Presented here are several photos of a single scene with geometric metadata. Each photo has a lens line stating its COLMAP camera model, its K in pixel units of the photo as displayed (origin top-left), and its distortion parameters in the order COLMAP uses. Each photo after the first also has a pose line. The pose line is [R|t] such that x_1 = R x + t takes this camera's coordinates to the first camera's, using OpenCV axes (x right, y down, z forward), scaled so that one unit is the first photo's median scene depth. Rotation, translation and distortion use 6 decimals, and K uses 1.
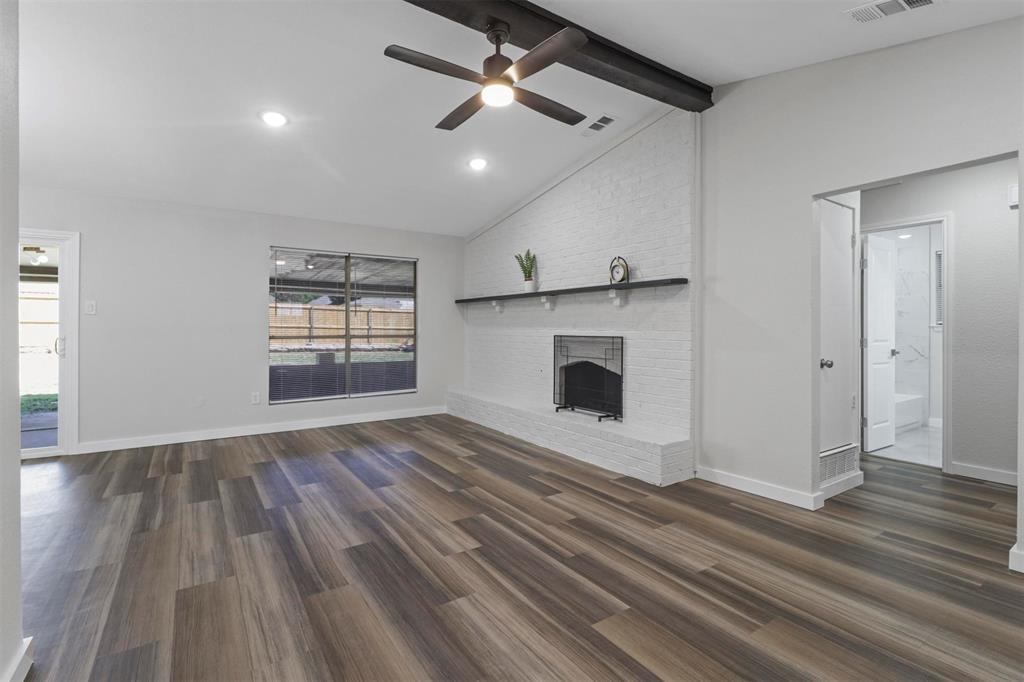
lens RADIAL K [[476.0, 0, 507.0], [0, 476.0, 332.5], [0, 0, 1]] dist [-0.000358, 0.000019]
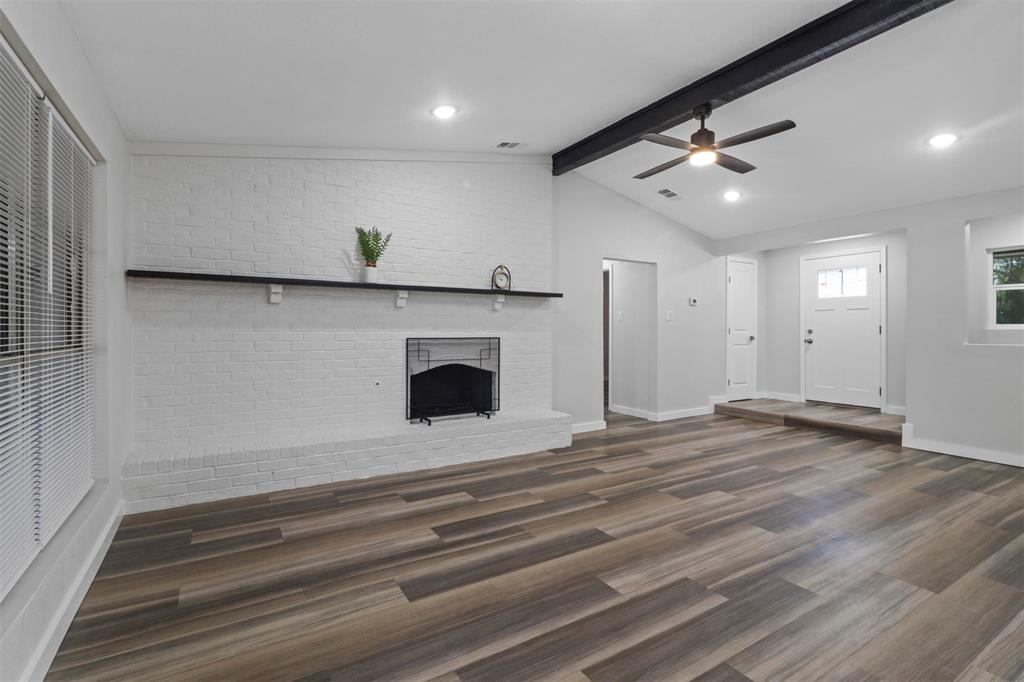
lens RADIAL K [[476.0, 0, 503.1], [0, 476.0, 335.2], [0, 0, 1]] dist [-0.000358, 0.000019]
pose [[0.041628, -0.012297, 0.999057, -0.951094], [0.004747, 0.999915, 0.012110, -0.011053], [-0.999122, 0.004239, 0.041683, 1.030532]]
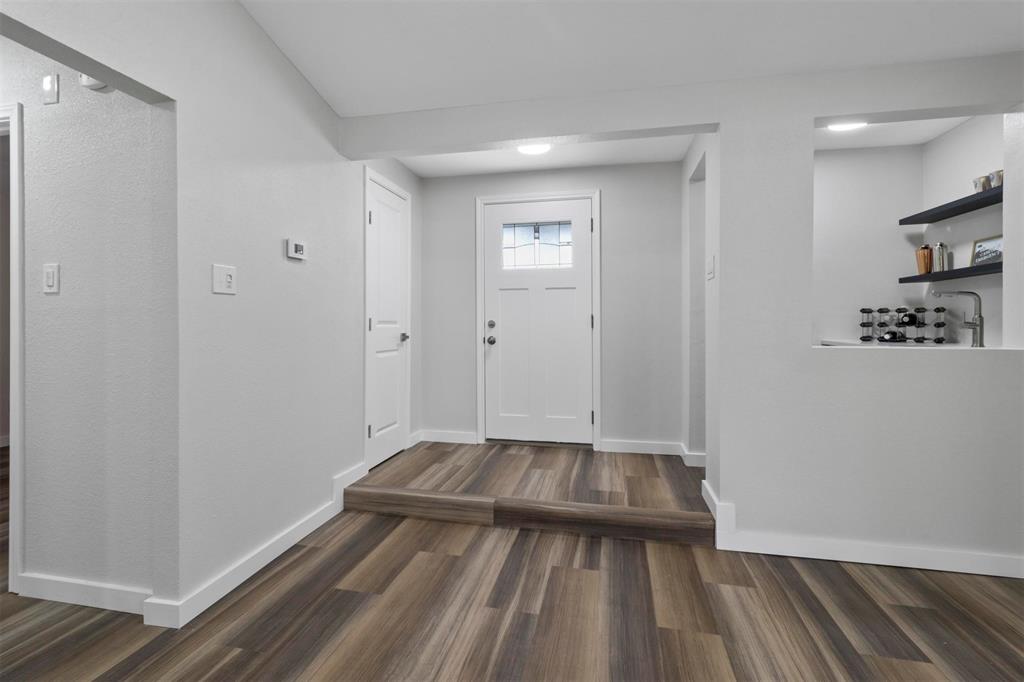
lens RADIAL K [[476.0, 0, 507.2], [0, 476.0, 318.8], [0, 0, 1]] dist [-0.000358, 0.000019]
pose [[-0.699546, 0.005074, 0.714569, 0.057149], [0.004736, 0.999986, -0.002465, -0.007520], [-0.714571, 0.001660, -0.699561, 0.688684]]
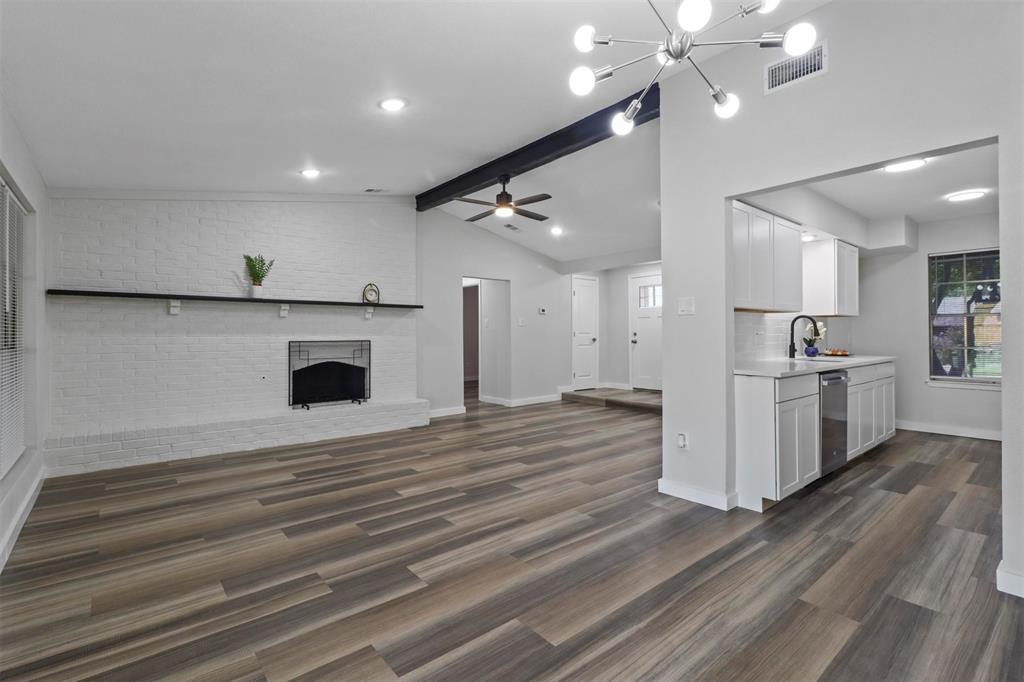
lens RADIAL K [[476.0, 0, 507.5], [0, 476.0, 333.7], [0, 0, 1]] dist [-0.000358, 0.000019]
pose [[-0.107762, 0.001057, 0.994176, -1.310173], [0.011131, 0.999938, 0.000143, -0.007207], [-0.994114, 0.011082, -0.107767, 0.815349]]
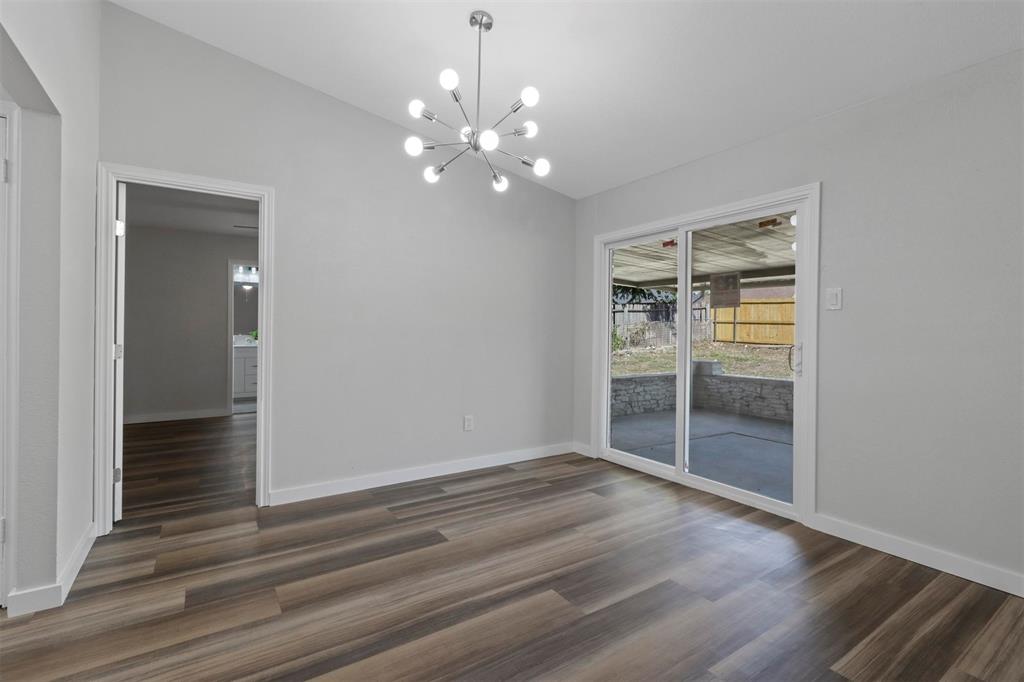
lens RADIAL K [[476.0, 0, 508.8], [0, 476.0, 325.9], [0, 0, 1]] dist [-0.000358, 0.000019]
pose [[0.000793, -0.005440, -0.999985, -0.296415], [-0.015364, 0.999867, -0.005451, -0.008143], [0.999882, 0.015368, 0.000710, 0.667363]]
